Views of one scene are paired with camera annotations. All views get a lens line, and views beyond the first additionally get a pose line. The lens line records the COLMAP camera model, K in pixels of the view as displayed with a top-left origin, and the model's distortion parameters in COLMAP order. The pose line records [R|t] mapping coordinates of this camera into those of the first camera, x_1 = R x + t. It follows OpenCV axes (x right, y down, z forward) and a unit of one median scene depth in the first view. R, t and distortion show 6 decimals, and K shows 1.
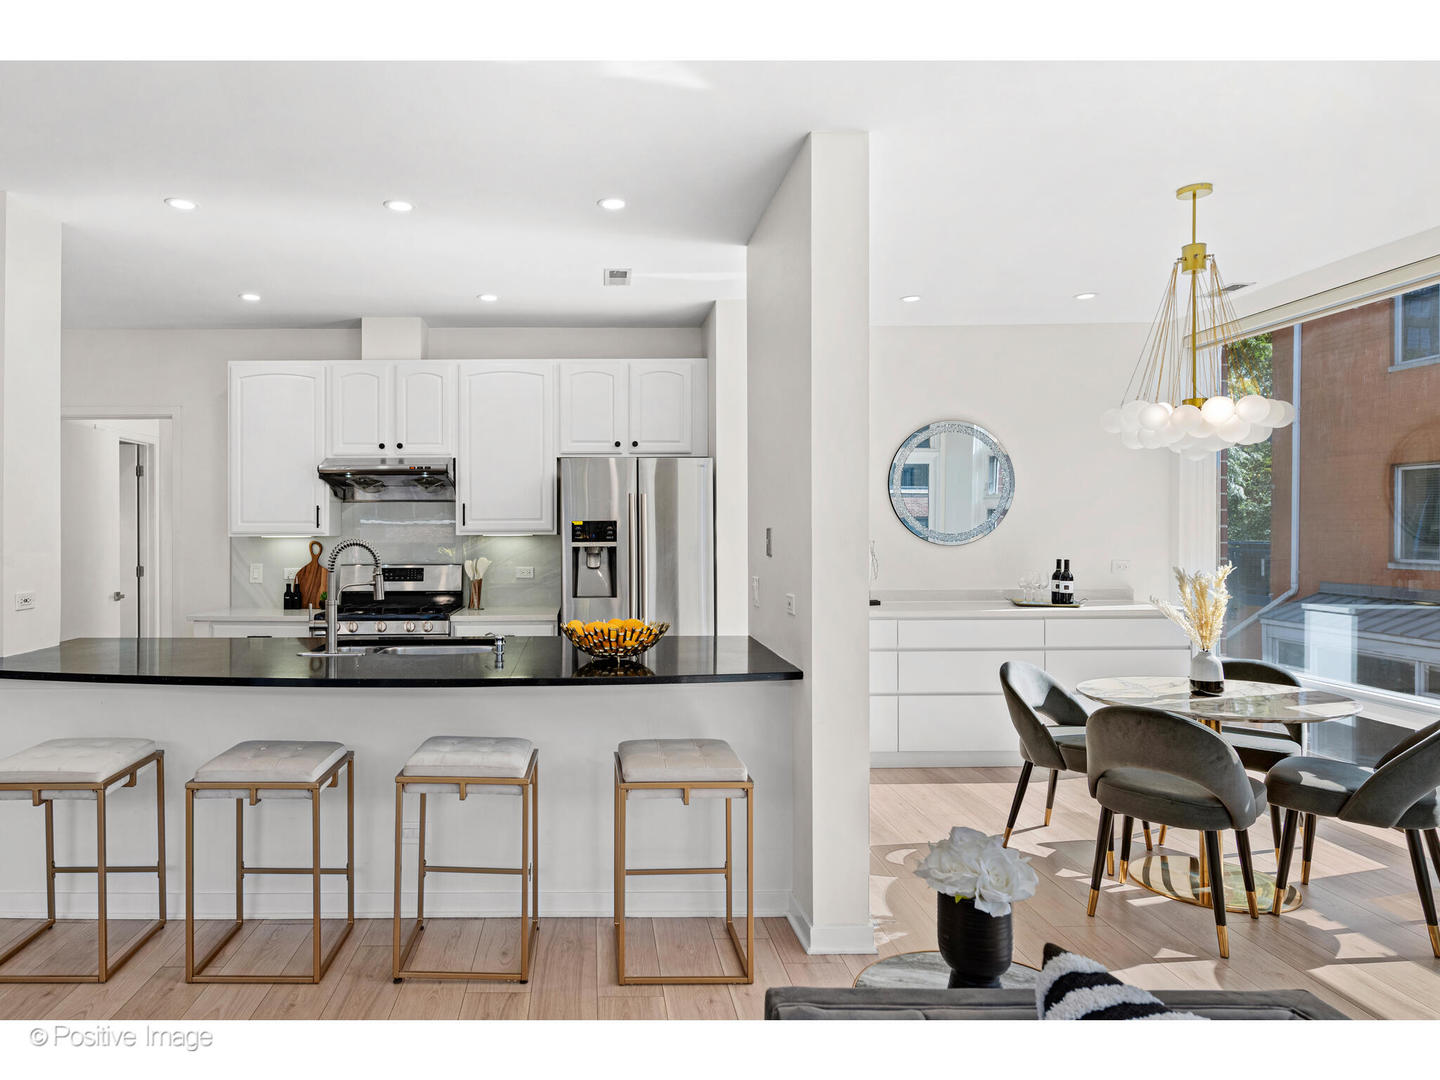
lens RADIAL K [[901.1, 0, 572.1], [0, 901.1, 523.0], [0, 0, 1]] dist [-0.020325, 0.023096]
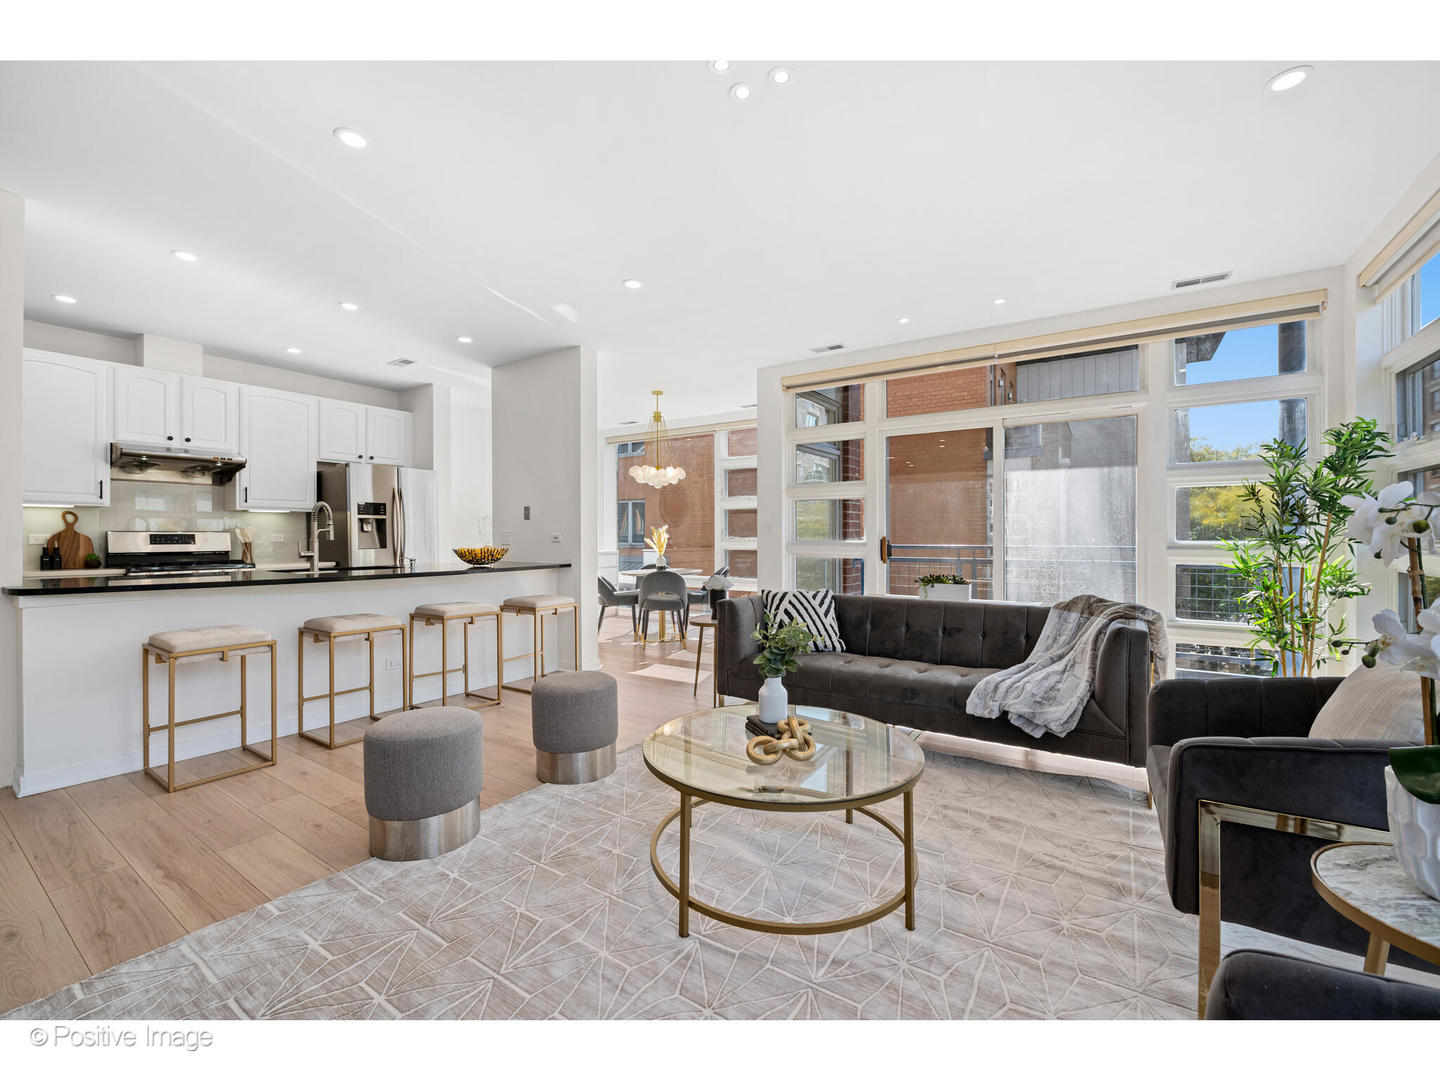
lens RADIAL K [[610.6, 0, 723.5], [0, 610.6, 533.5], [0, 0, 1]] dist [-0.002388, -0.001235]
pose [[0.545969, 0.005374, 0.837788, -0.551722], [-0.007311, 0.999972, -0.001650, 0.050670], [-0.837773, -0.005224, 0.545993, -0.154025]]
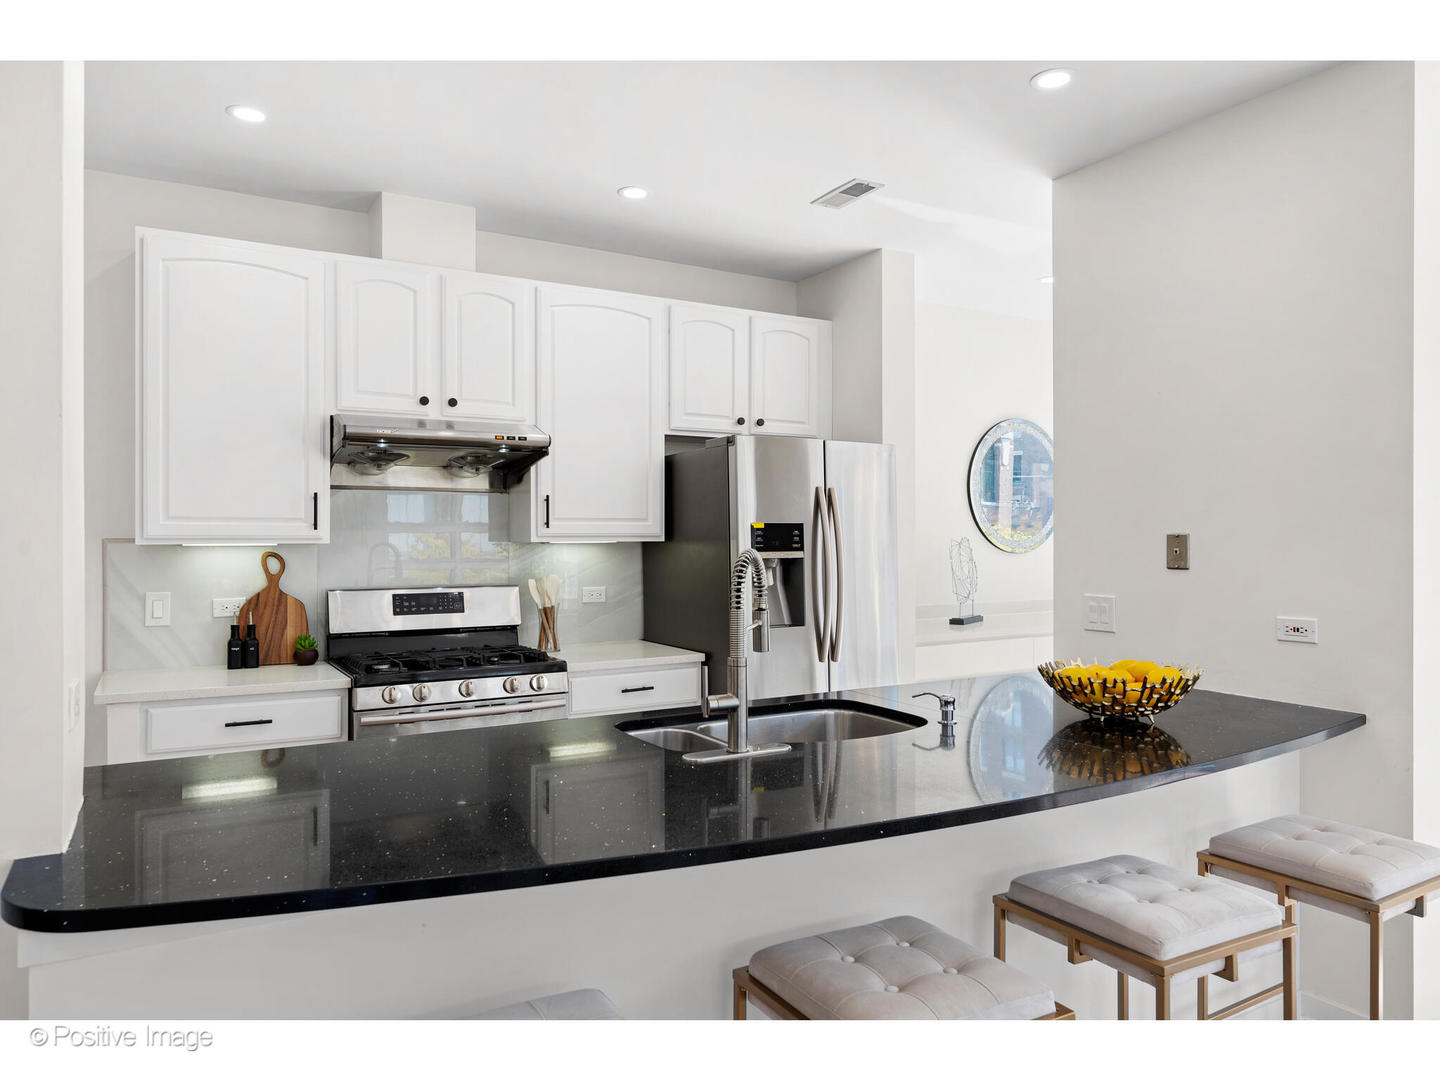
lens RADIAL K [[1007.2, 0, 720.0], [0, 1007.2, 540.0], [0, 0, 1]] dist [0.007988, 0.001374]
pose [[0.857723, 0.002269, 0.514108, -0.429805], [-0.007730, 0.999934, 0.008485, 0.004925], [-0.514055, -0.011252, 0.857684, 0.311180]]
